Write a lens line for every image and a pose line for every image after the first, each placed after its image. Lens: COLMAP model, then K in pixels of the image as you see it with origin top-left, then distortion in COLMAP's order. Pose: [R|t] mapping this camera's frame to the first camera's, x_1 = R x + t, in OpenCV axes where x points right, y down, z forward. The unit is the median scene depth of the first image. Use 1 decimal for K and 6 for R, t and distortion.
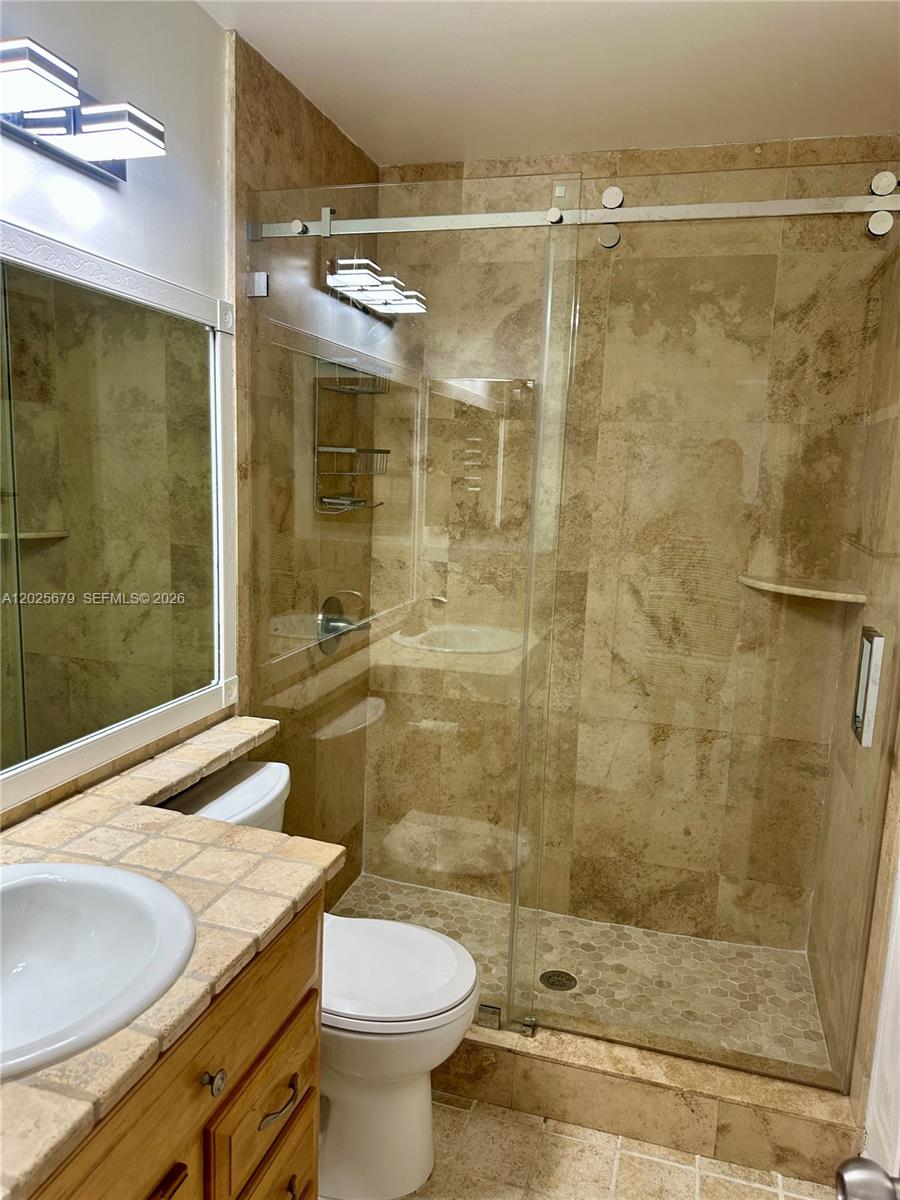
lens RADIAL K [[854.3, 0, 458.1], [0, 854.3, 599.9], [0, 0, 1]] dist [0.067446, -0.098260]
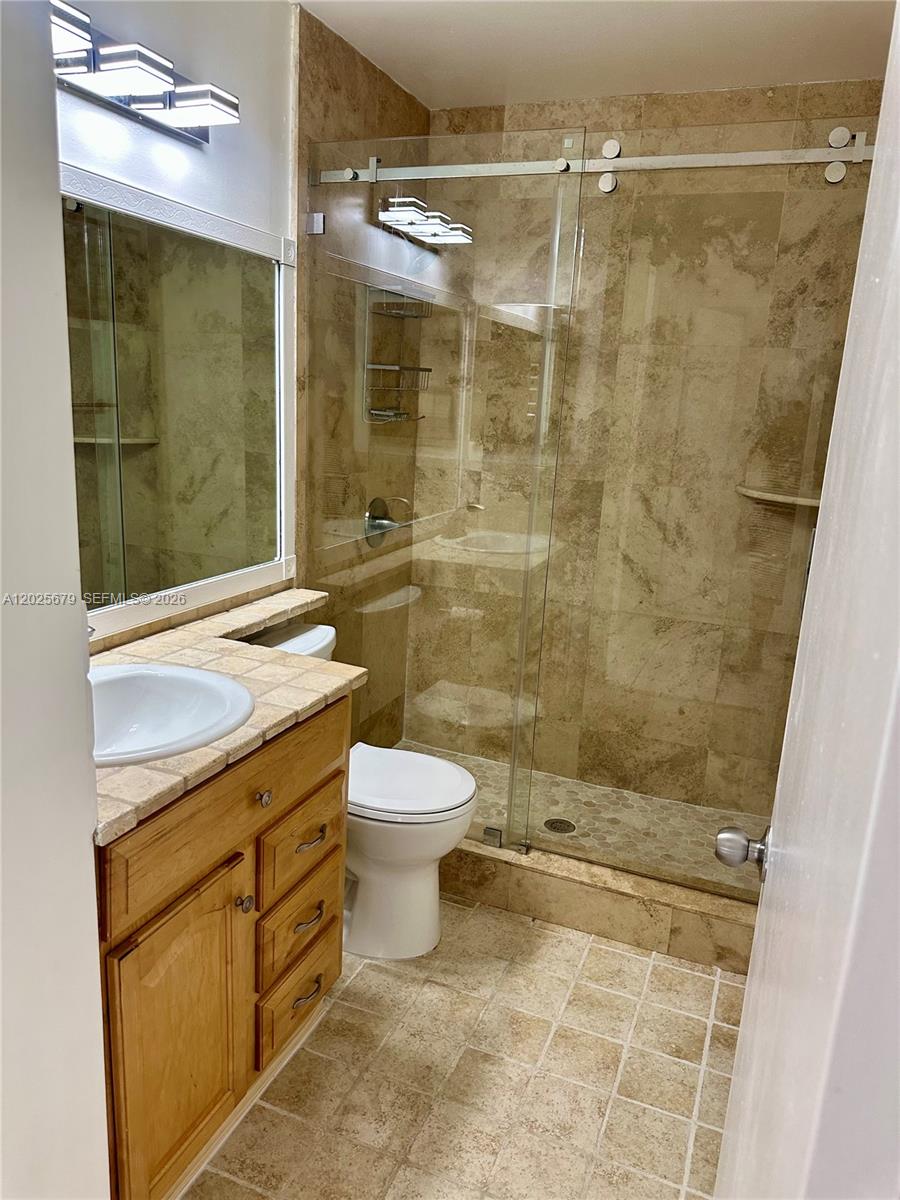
lens RADIAL K [[854.3, 0, 453.7], [0, 854.3, 592.1], [0, 0, 1]] dist [0.067446, -0.098260]
pose [[0.995636, 0.034774, -0.086603, 0.062793], [-0.028447, 0.996907, 0.073255, 0.039144], [0.088882, -0.070472, 0.993546, -0.162632]]
